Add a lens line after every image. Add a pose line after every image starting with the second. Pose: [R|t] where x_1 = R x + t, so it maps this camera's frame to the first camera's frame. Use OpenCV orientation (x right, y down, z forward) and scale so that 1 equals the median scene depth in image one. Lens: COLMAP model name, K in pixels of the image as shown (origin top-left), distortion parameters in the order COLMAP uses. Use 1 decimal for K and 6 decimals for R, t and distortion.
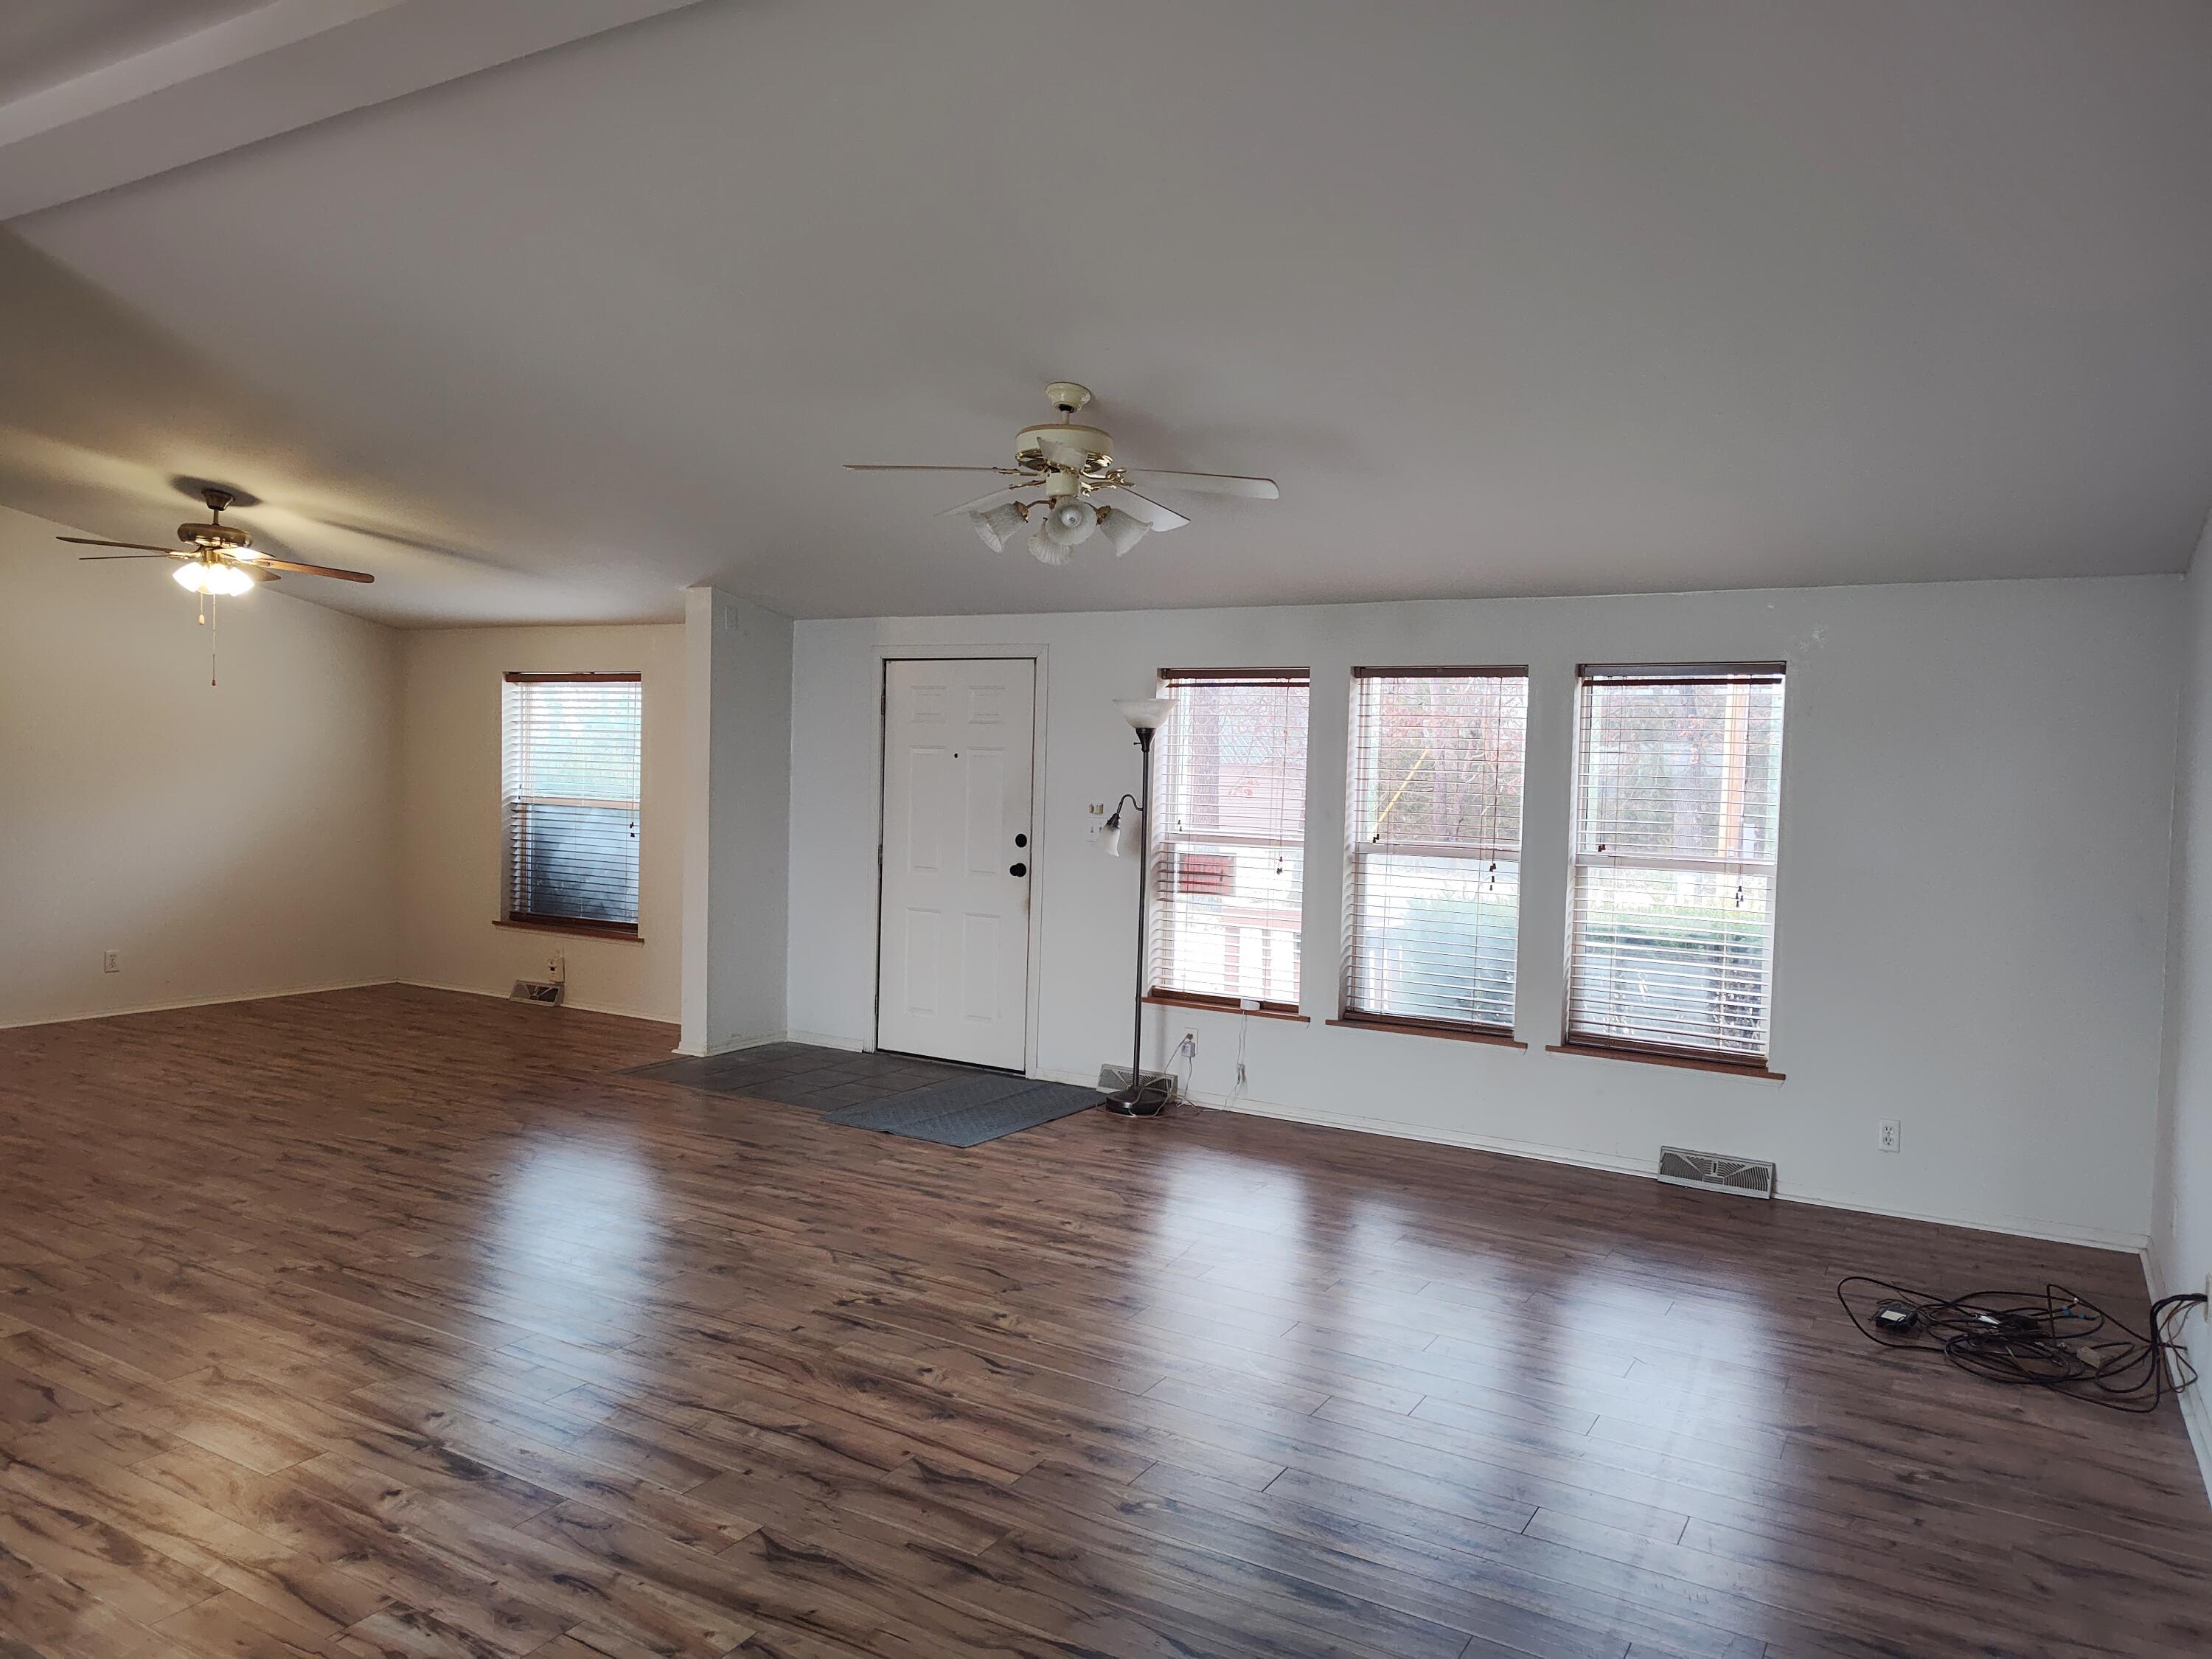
lens RADIAL K [[1509.1, 0, 1132.3], [0, 1509.1, 821.3], [0, 0, 1]] dist [0.042454, -0.043111]
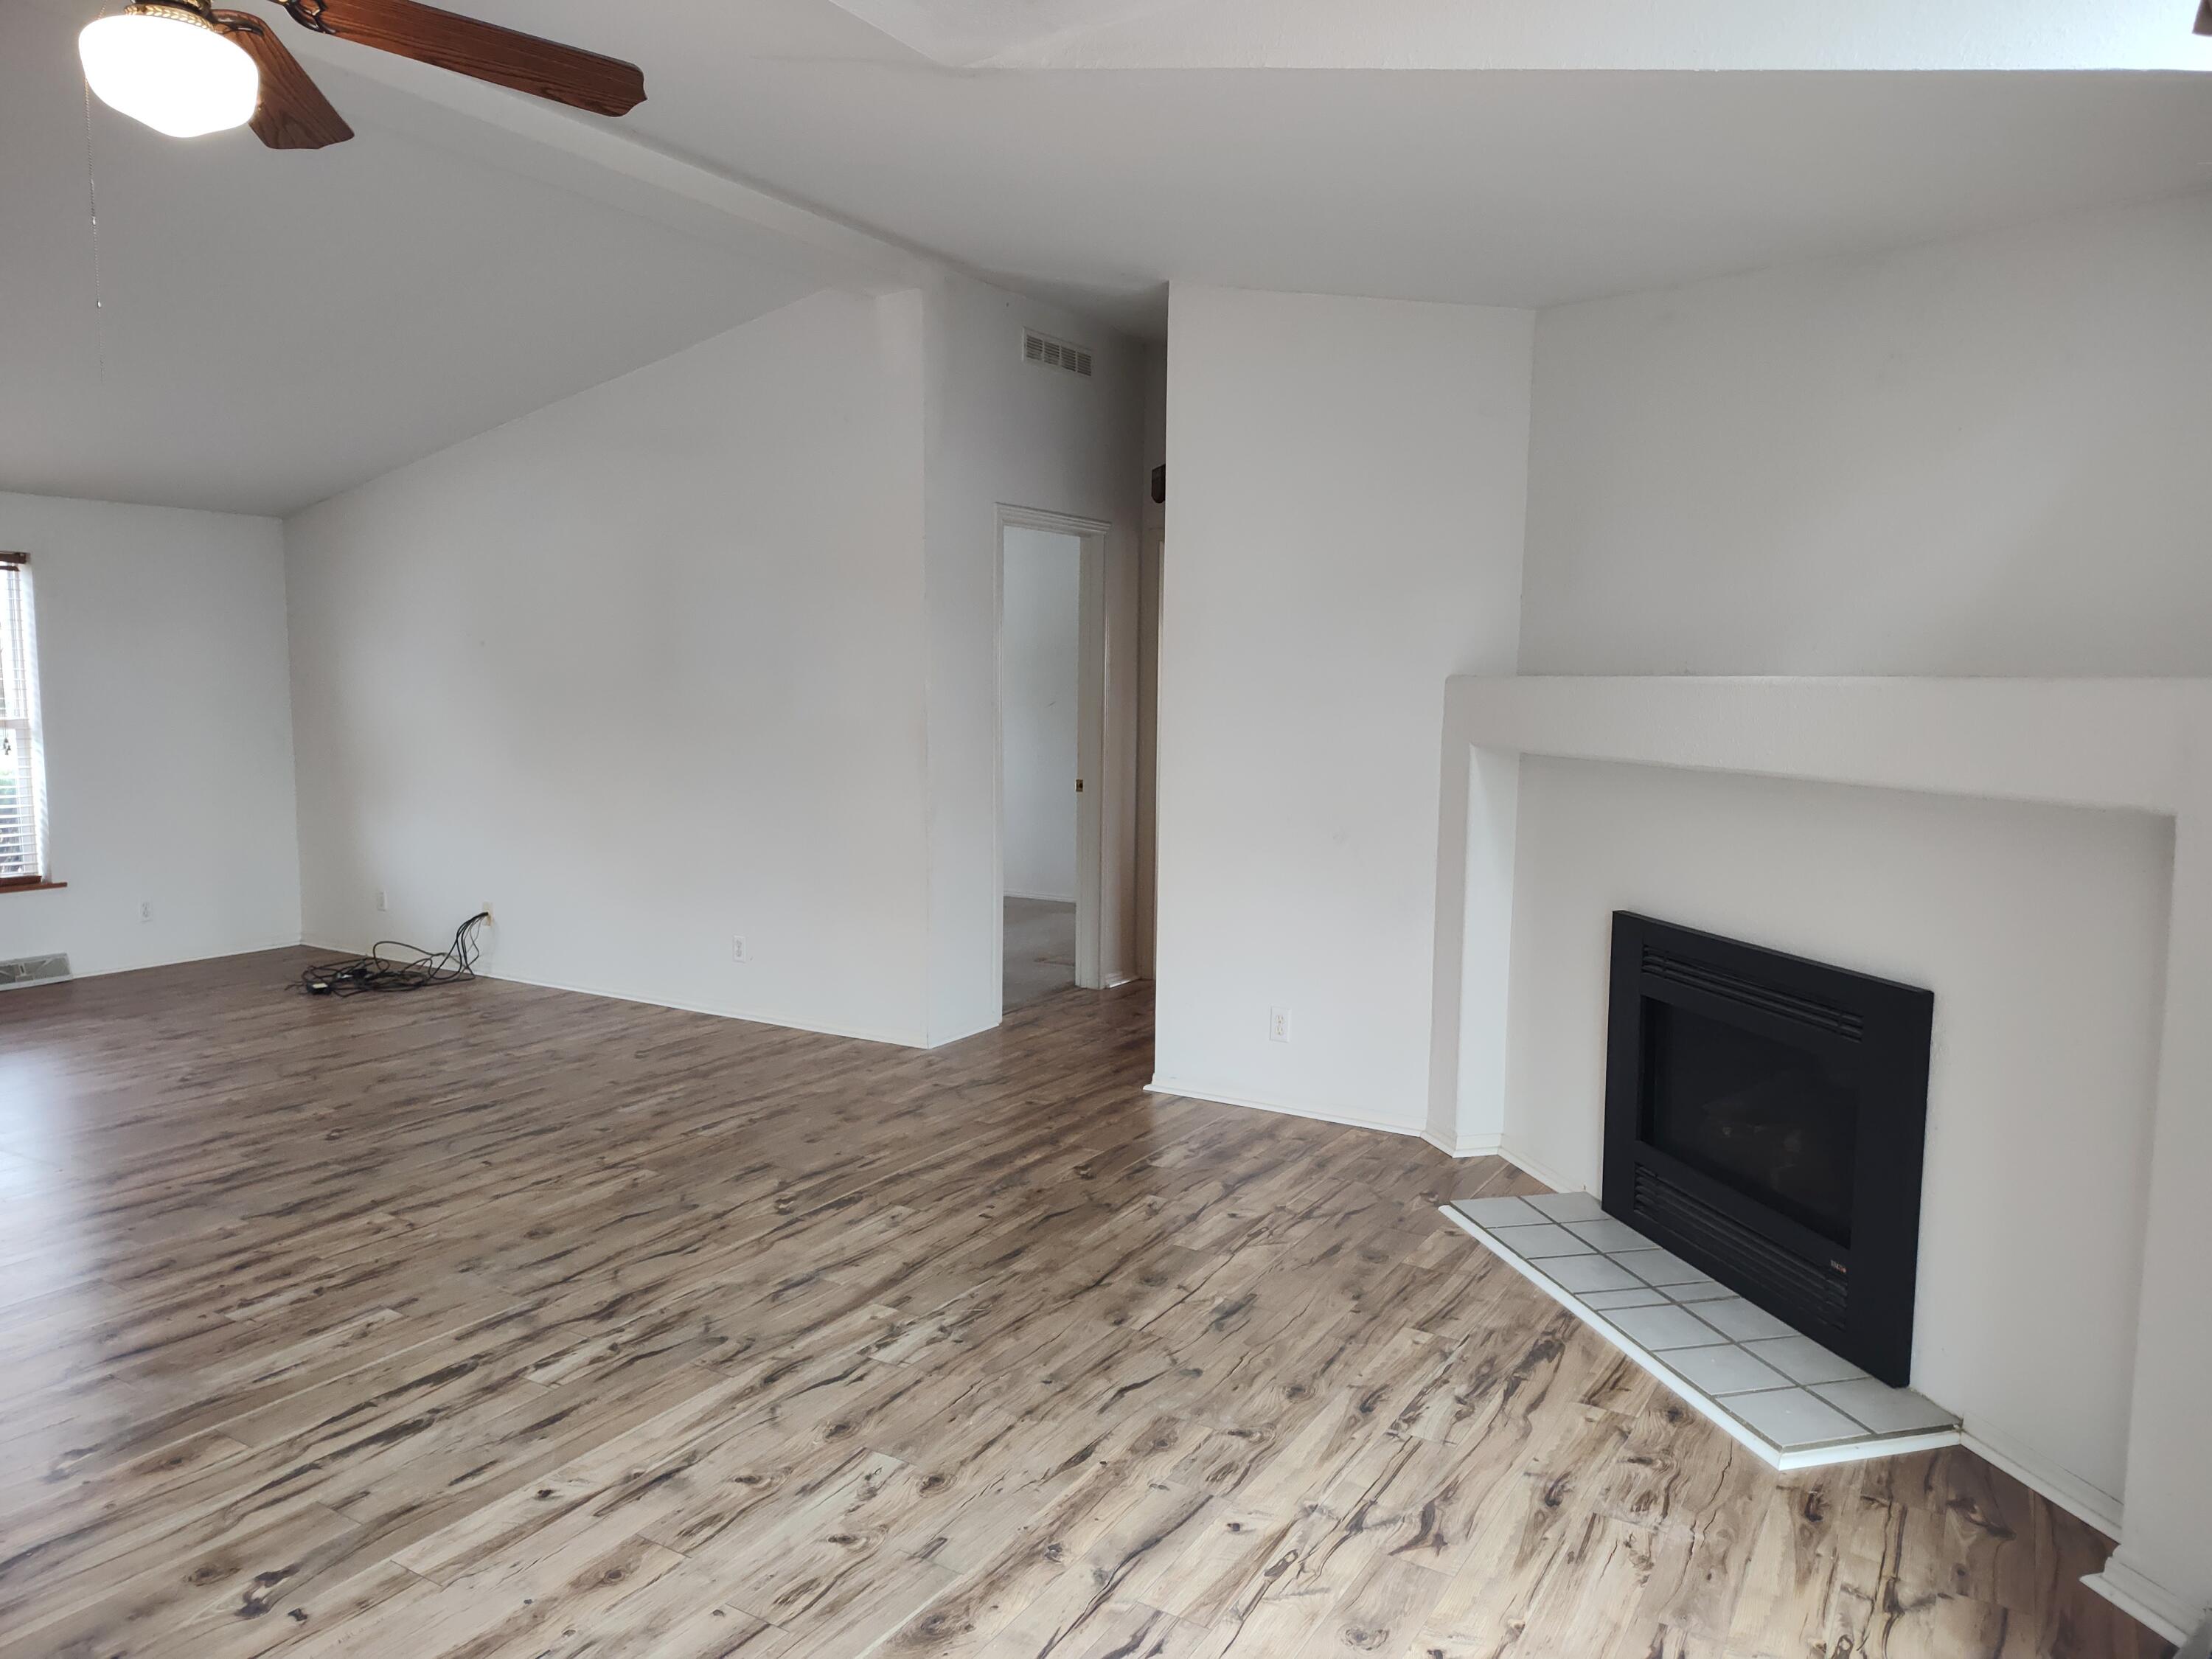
lens RADIAL K [[1509.1, 0, 1076.0], [0, 1509.1, 789.0], [0, 0, 1]] dist [0.042454, -0.043111]
pose [[0.033528, -0.097970, 0.994624, -0.980104], [0.024947, 0.994956, 0.097161, -0.016568], [-0.999126, 0.021555, 0.035803, 0.130644]]
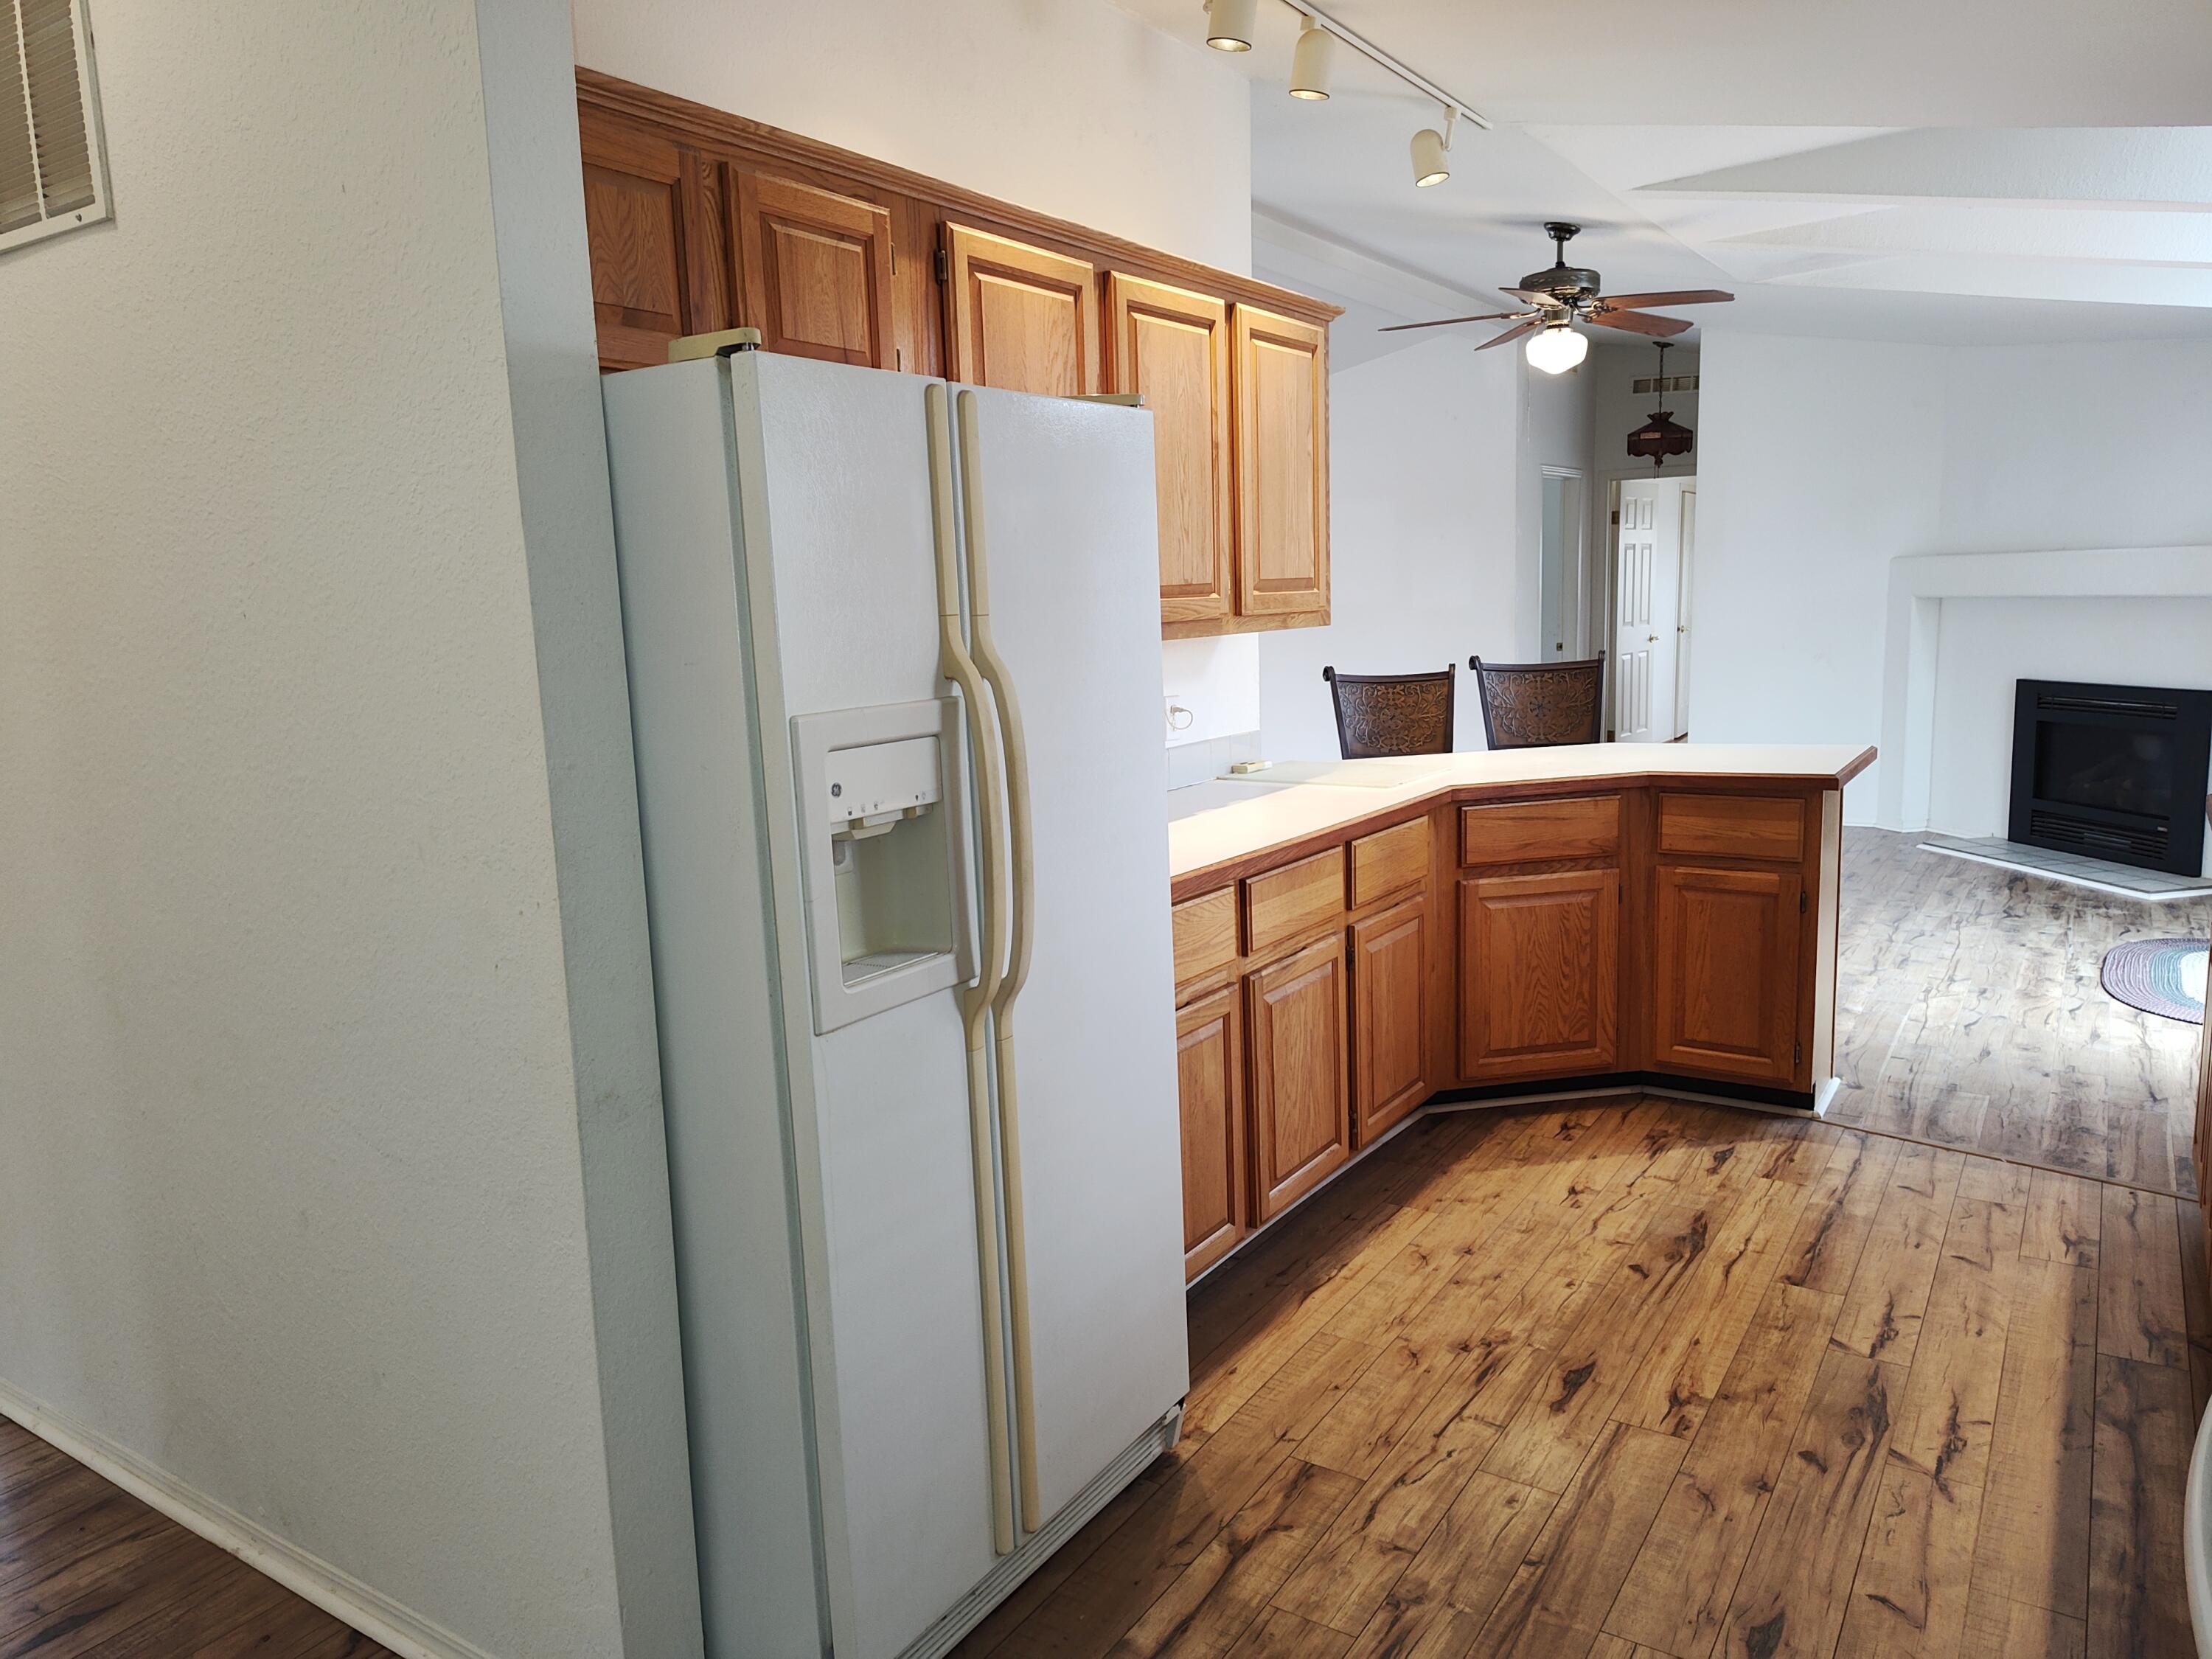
lens RADIAL K [[1509.1, 0, 1106.9], [0, 1509.1, 836.7], [0, 0, 1]] dist [0.042454, -0.043111]
pose [[0.060592, -0.192052, 0.979512, -1.808560], [0.071525, 0.979628, 0.187650, -0.067146], [-0.995597, 0.058689, 0.073095, 0.720952]]
